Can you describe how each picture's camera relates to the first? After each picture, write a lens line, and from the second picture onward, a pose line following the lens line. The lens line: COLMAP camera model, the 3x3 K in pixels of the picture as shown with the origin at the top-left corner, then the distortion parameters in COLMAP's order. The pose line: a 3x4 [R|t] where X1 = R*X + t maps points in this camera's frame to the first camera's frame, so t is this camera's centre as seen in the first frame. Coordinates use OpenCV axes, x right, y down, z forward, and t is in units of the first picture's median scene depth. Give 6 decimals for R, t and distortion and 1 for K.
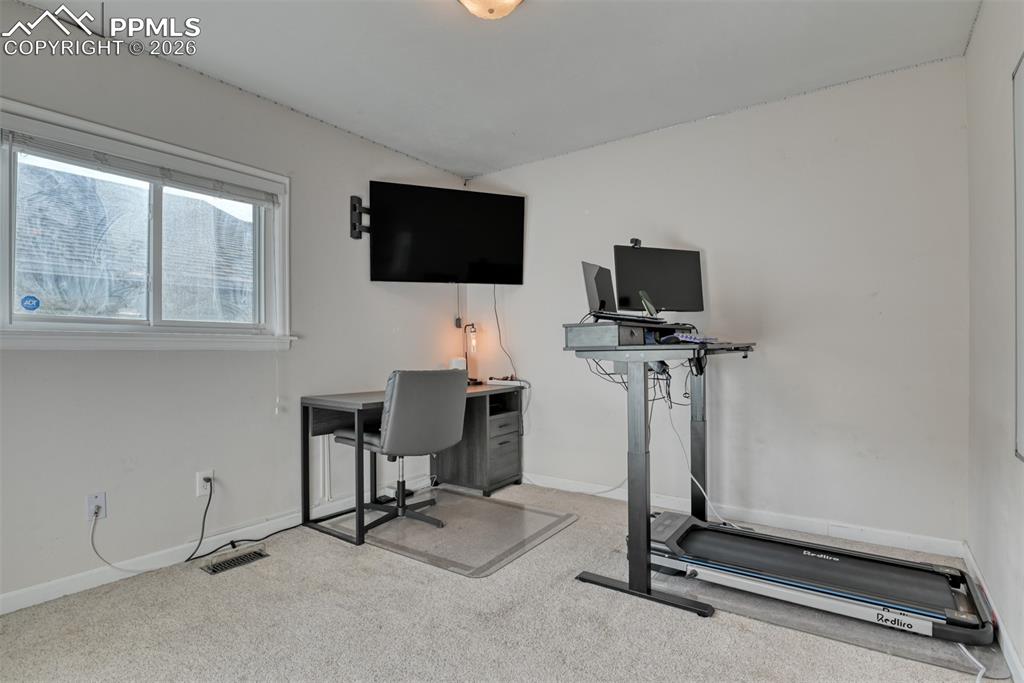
lens RADIAL K [[502.0, 0, 515.7], [0, 502.0, 341.5], [0, 0, 1]] dist [-0.032732, -0.000119]
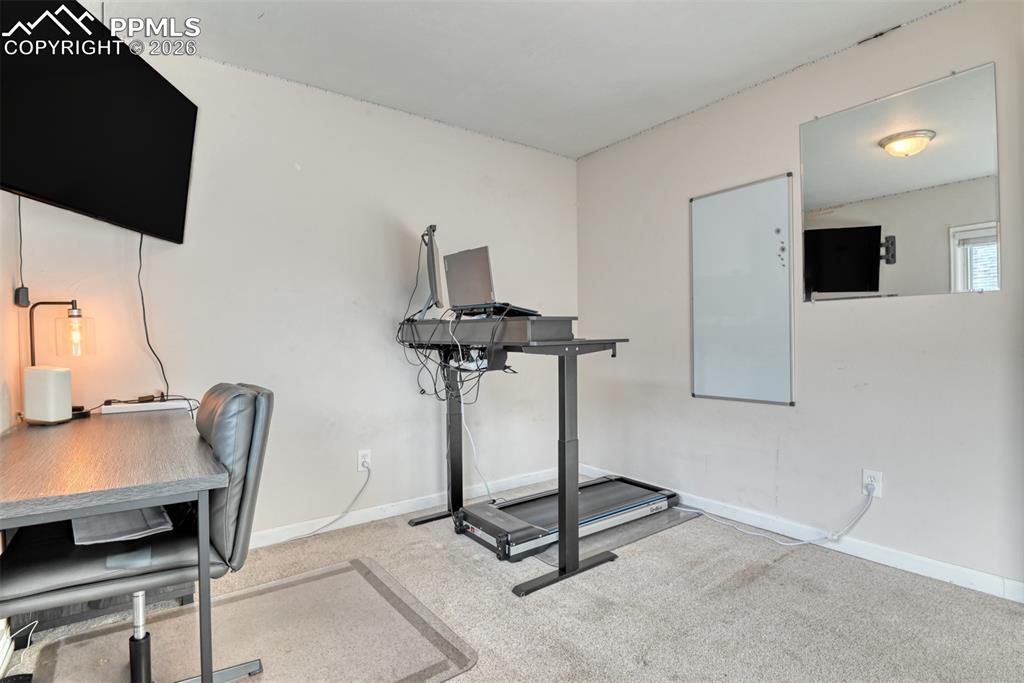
lens RADIAL K [[502.0, 0, 515.7], [0, 502.0, 341.5], [0, 0, 1]] dist [-0.032732, -0.000119]
pose [[0.318721, -0.006295, 0.947828, -0.560609], [0.002963, 0.999980, 0.005646, 0.006960], [-0.947844, 0.001009, 0.318733, 0.551222]]
